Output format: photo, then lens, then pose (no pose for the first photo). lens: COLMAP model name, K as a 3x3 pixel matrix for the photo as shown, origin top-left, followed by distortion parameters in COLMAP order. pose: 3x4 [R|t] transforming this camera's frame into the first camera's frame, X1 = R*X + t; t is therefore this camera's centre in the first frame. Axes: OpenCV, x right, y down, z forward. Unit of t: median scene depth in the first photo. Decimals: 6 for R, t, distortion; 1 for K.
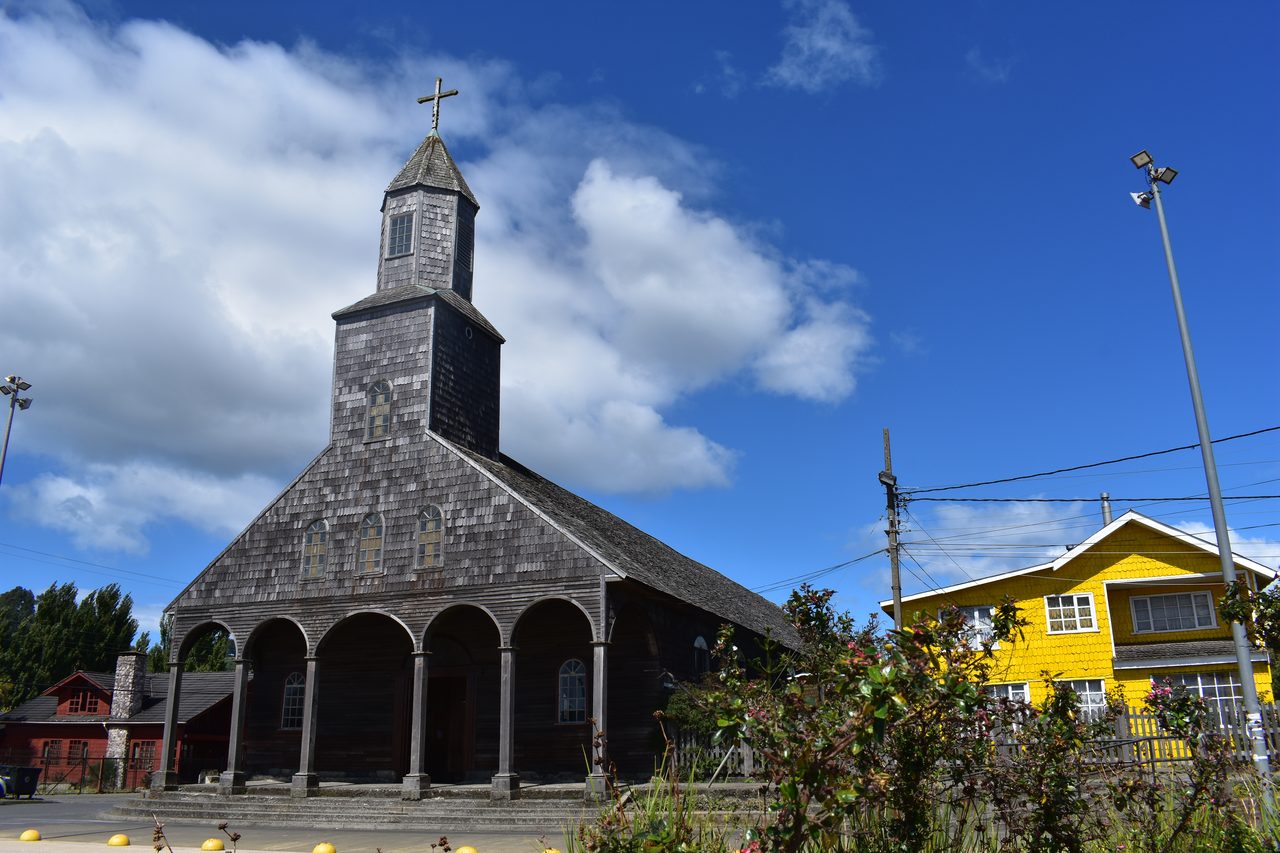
lens RADIAL K [[1047.2, 0, 640.0], [0, 1047.2, 426.5], [0, 0, 1]] dist [-0.079877, -0.003178]
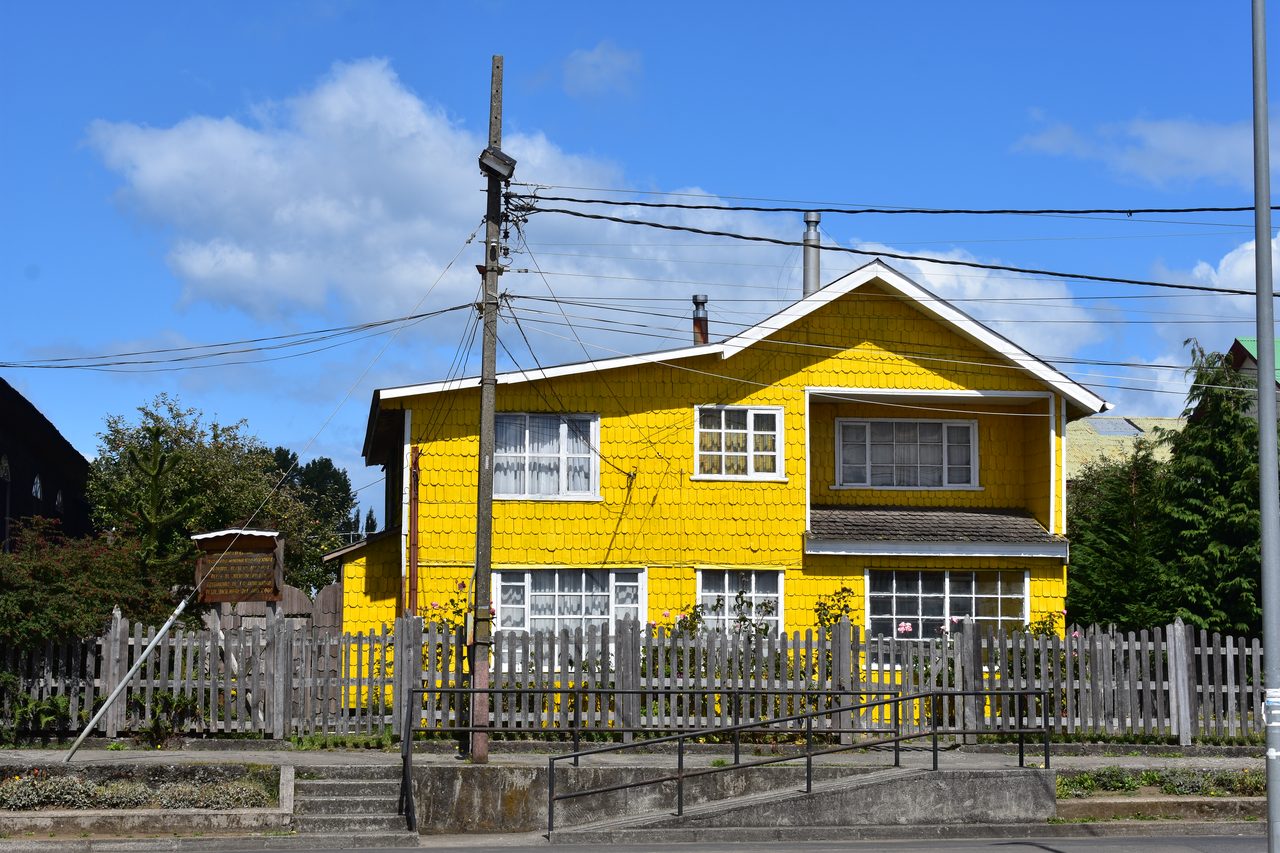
lens RADIAL K [[2552.4, 0, 640.0], [0, 2552.4, 426.5], [0, 0, 1]] dist [0.039510, 0.119119]
pose [[0.884492, 0.059884, 0.462696, -0.221038], [-0.157785, 0.971687, 0.175863, -0.044858], [-0.439065, -0.228556, 0.868898, -0.094621]]
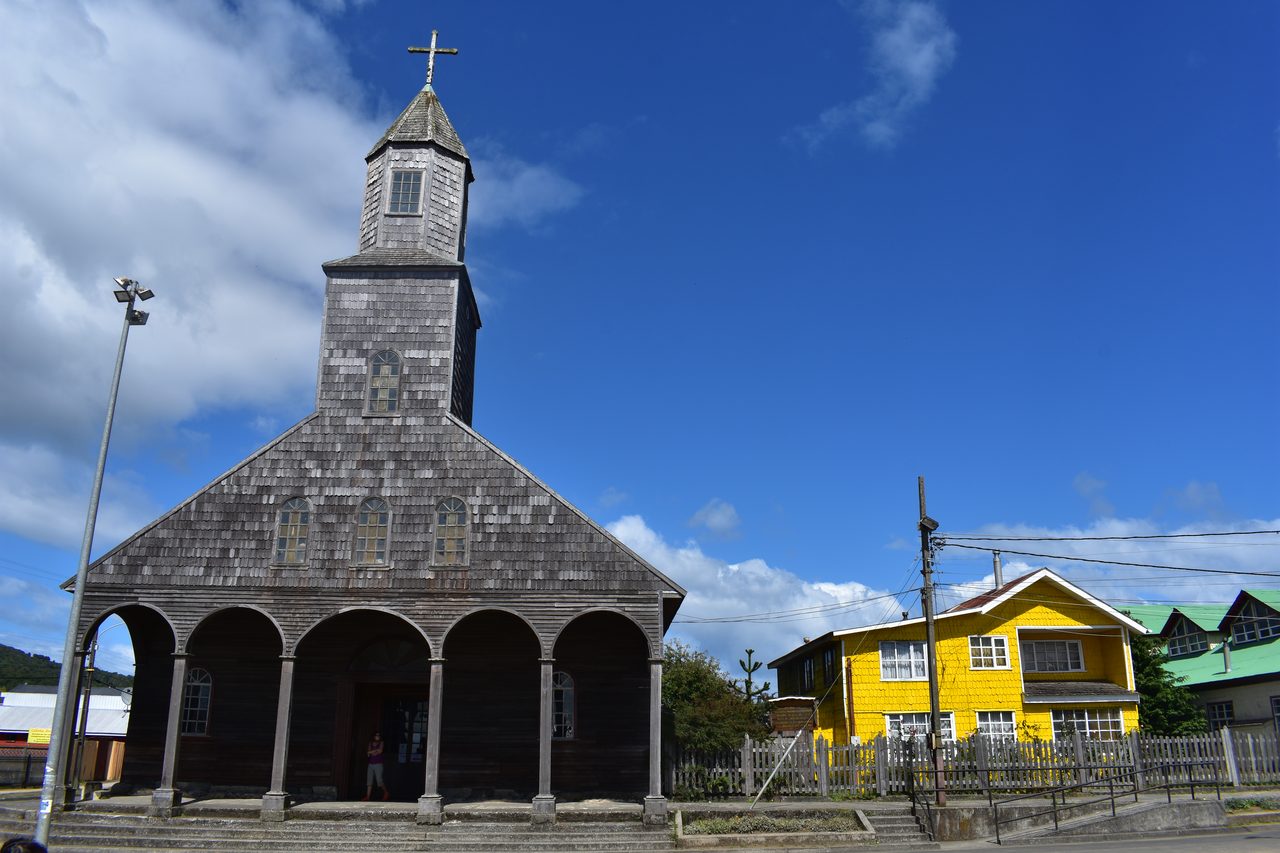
lens RADIAL K [[1012.5, 0, 640.0], [0, 1012.5, 426.5], [0, 0, 1]] dist [-0.090085, 0.012487]
pose [[0.912161, 0.138876, 0.385586, -0.397789], [-0.134723, 0.990158, -0.037915, 0.026319], [-0.387056, -0.017363, 0.921893, 0.129147]]
